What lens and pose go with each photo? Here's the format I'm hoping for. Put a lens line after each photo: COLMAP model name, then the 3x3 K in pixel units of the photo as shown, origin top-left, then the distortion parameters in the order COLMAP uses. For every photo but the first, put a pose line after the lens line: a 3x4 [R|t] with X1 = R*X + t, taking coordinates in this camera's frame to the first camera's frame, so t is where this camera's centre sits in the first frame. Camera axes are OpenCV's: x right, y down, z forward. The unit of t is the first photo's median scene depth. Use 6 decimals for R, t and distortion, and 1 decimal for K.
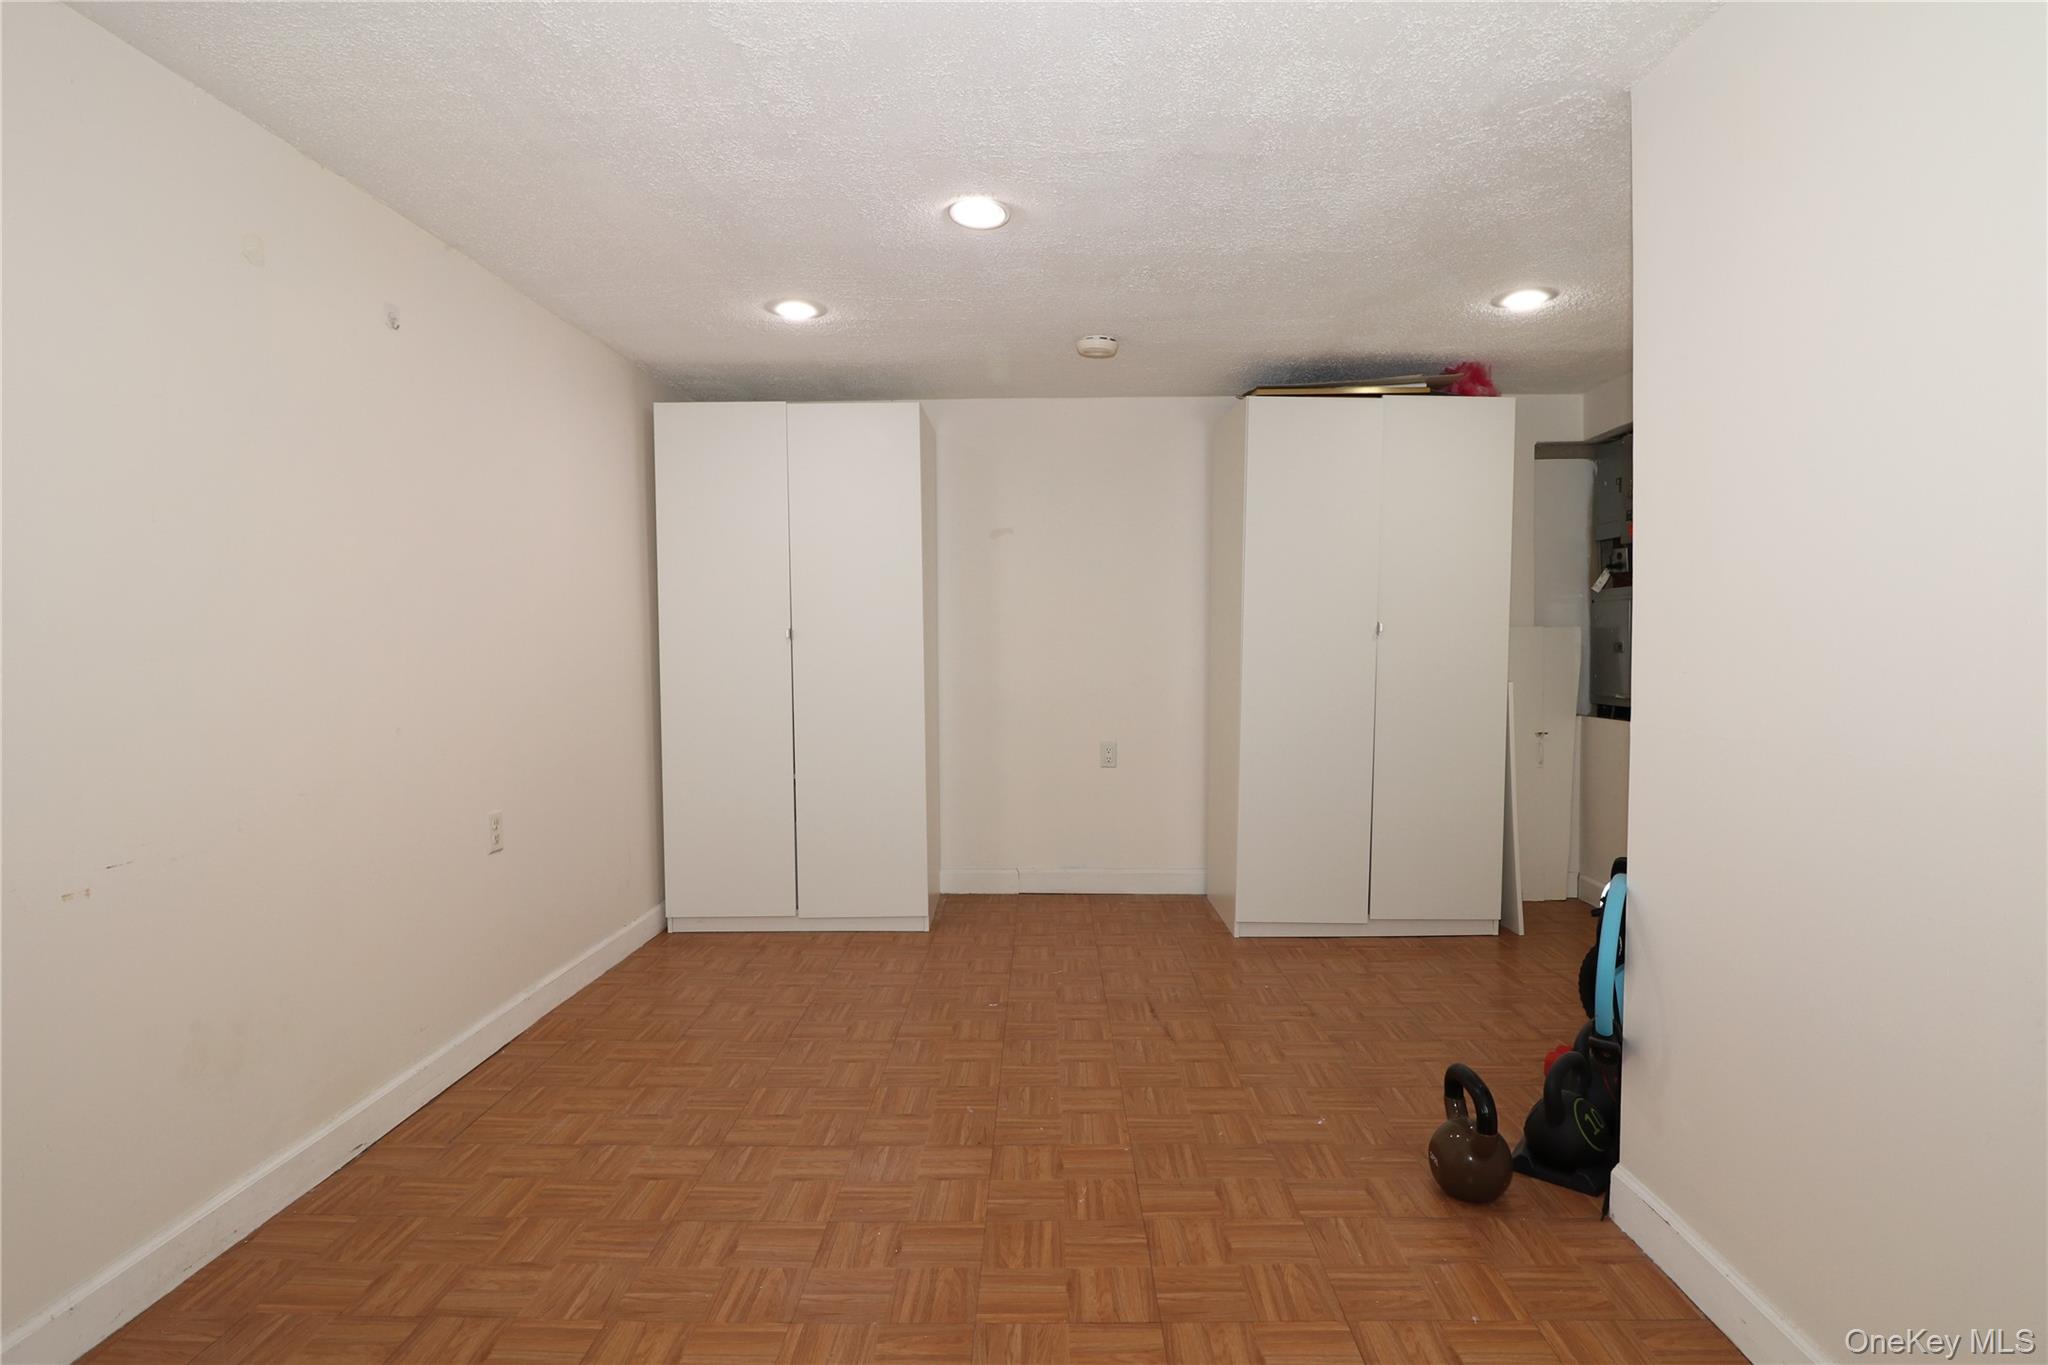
lens RADIAL K [[1055.9, 0, 1025.6], [0, 1055.9, 674.7], [0, 0, 1]] dist [-0.022622, -0.001855]
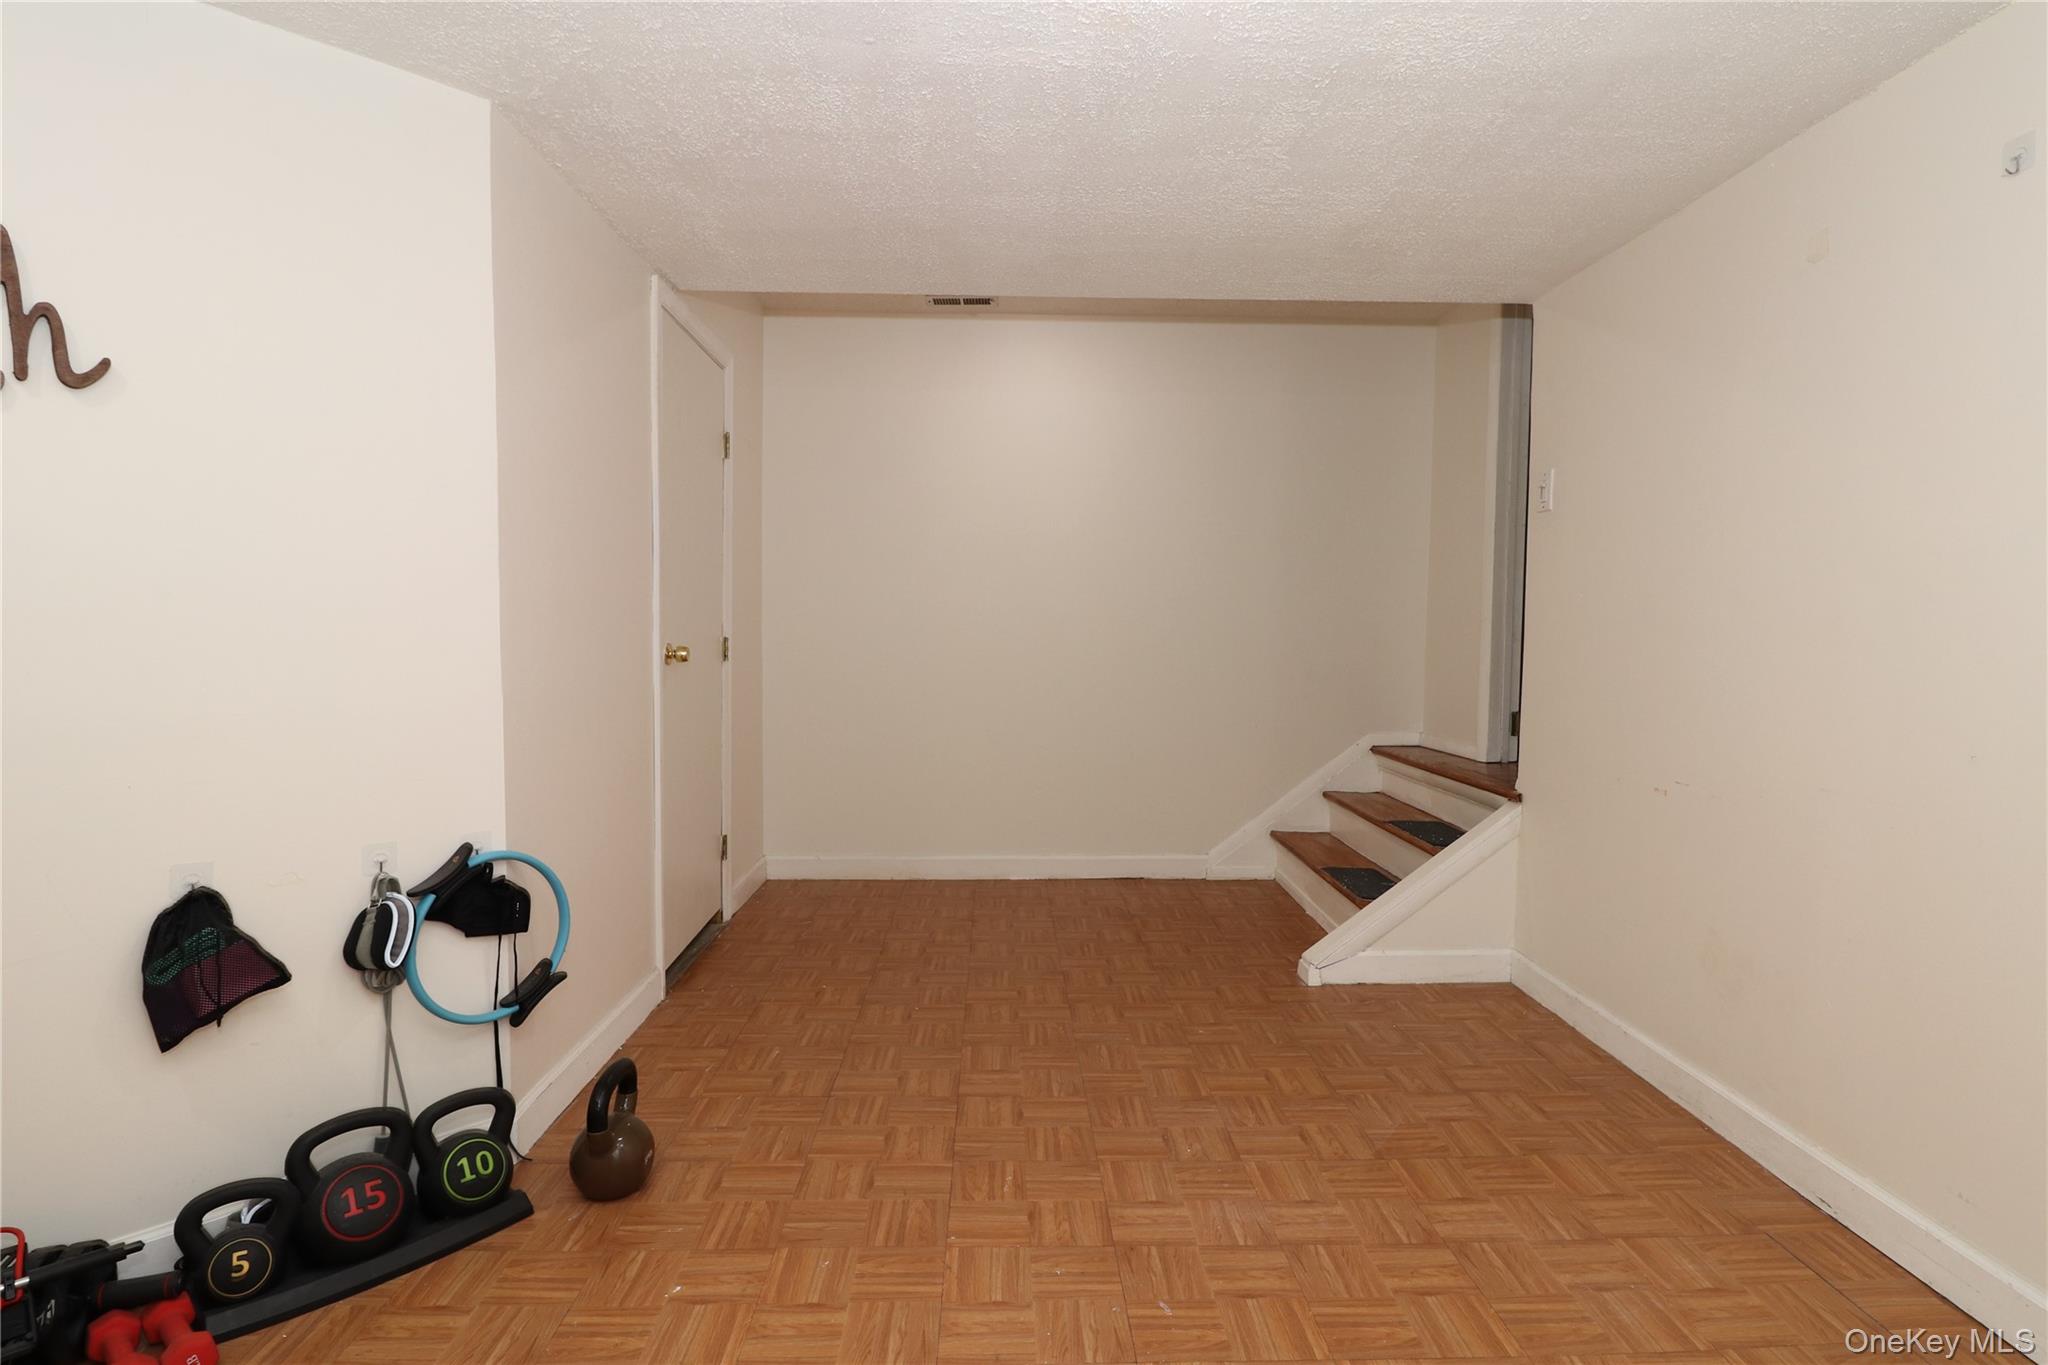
lens RADIAL K [[937.8, 0, 1017.5], [0, 937.8, 675.1], [0, 0, 1]] dist [-0.002808, -0.000391]
pose [[-0.999307, -0.000678, -0.037224, 0.071890], [-0.004014, 0.995968, 0.089618, -0.059211], [0.037013, 0.089705, -0.995280, 1.685729]]
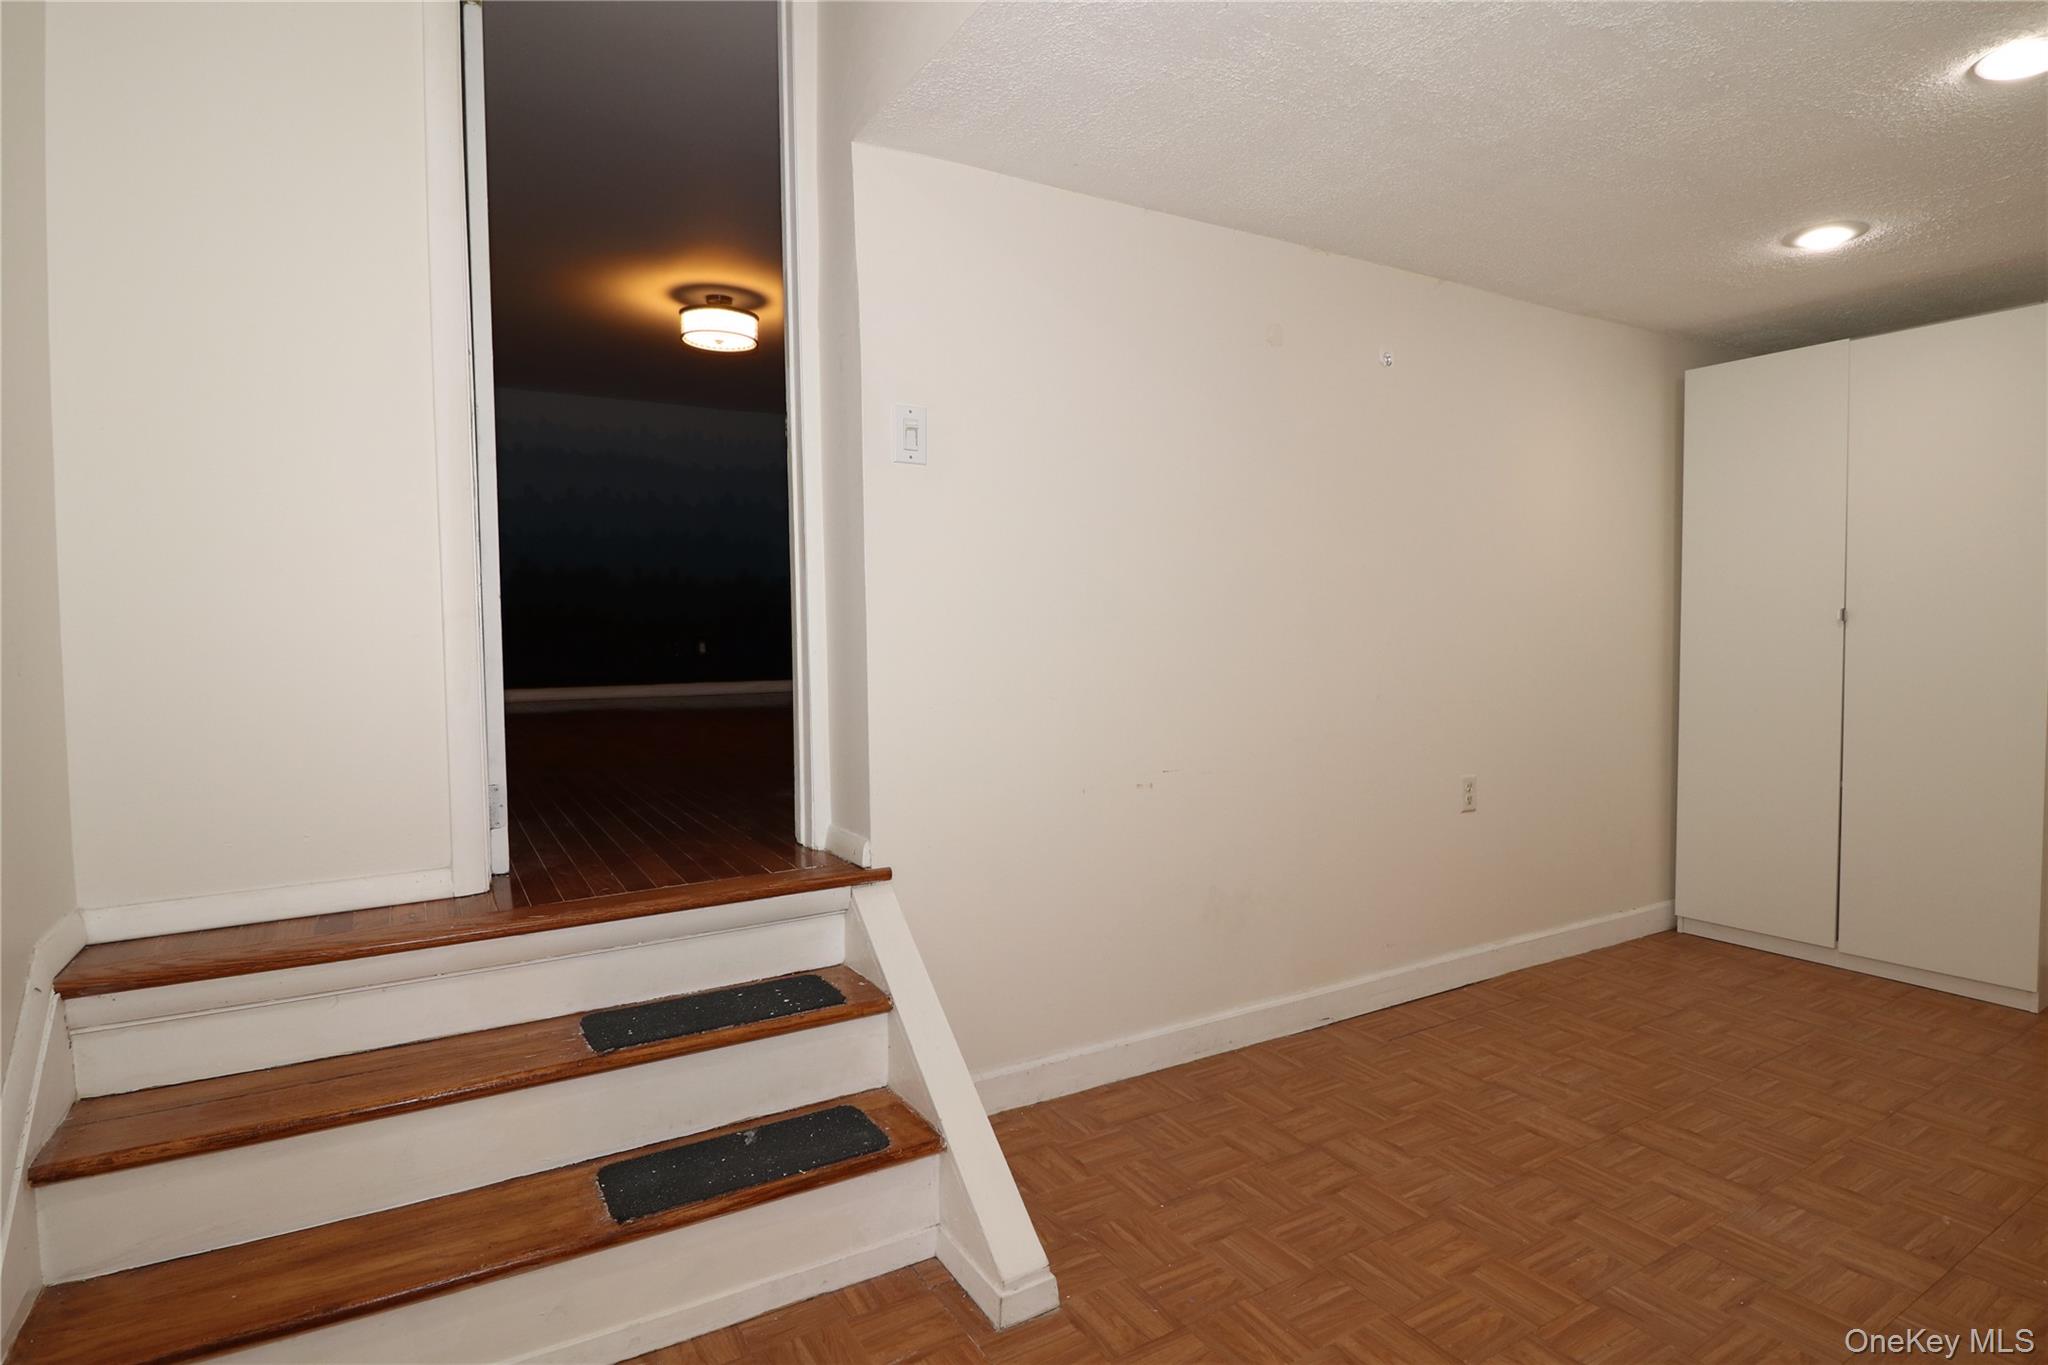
lens RADIAL K [[1061.2, 0, 1032.2], [0, 1061.2, 675.9], [0, 0, 1]] dist [0.010597, -0.018736]
pose [[0.527841, 0.042460, -0.848281, 0.253591], [-0.027134, 0.999083, 0.033124, -0.001423], [0.848910, 0.005533, 0.528509, 0.000132]]
